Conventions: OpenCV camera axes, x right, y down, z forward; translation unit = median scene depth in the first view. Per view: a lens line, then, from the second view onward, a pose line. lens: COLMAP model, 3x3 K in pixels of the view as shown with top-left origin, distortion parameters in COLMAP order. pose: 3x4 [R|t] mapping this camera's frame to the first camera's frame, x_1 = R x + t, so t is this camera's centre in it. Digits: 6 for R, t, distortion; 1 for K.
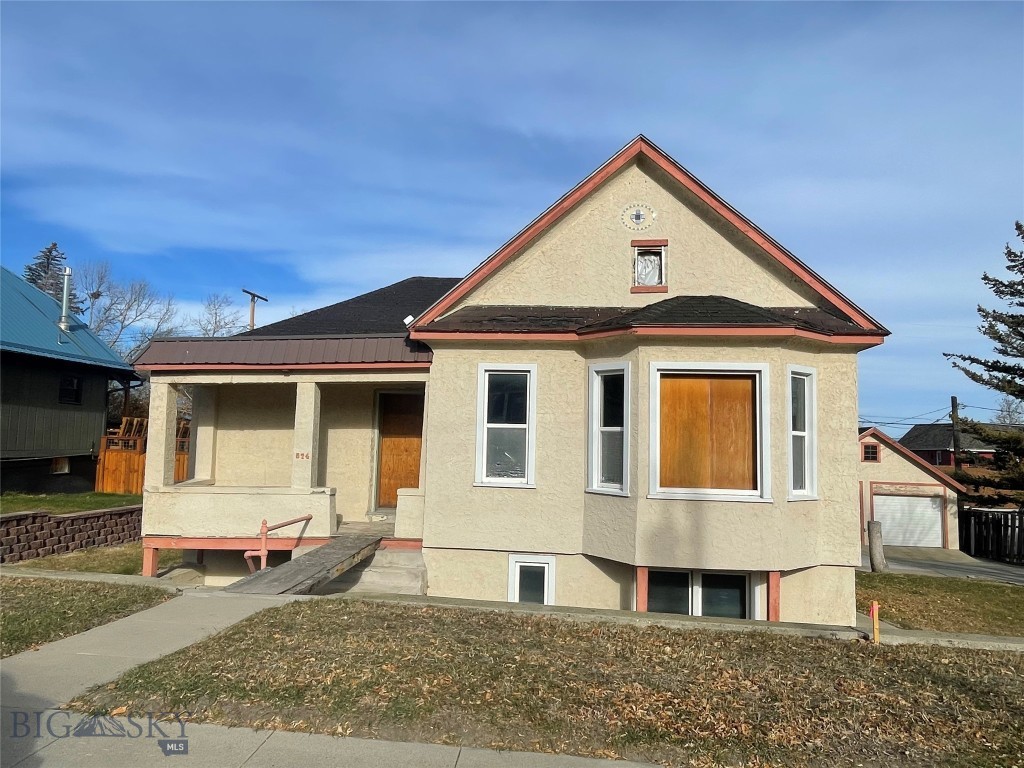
lens RADIAL K [[675.1, 0, 512.0], [0, 675.1, 384.0], [0, 0, 1]] dist [0.012366, -0.001992]
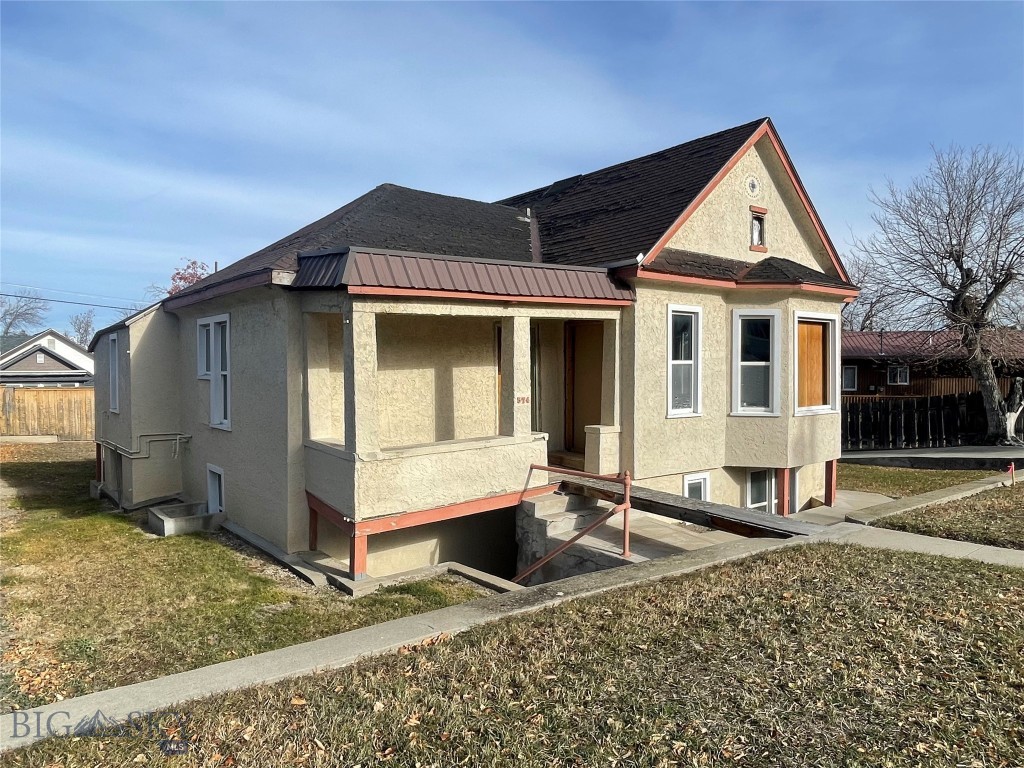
lens RADIAL K [[706.4, 0, 512.0], [0, 706.4, 384.0], [0, 0, 1]] dist [-0.000713, -0.001041]
pose [[0.715687, -0.043307, 0.697077, -1.001710], [-0.041994, 0.993602, 0.104844, -0.011435], [-0.697158, -0.104308, 0.709289, 0.369460]]
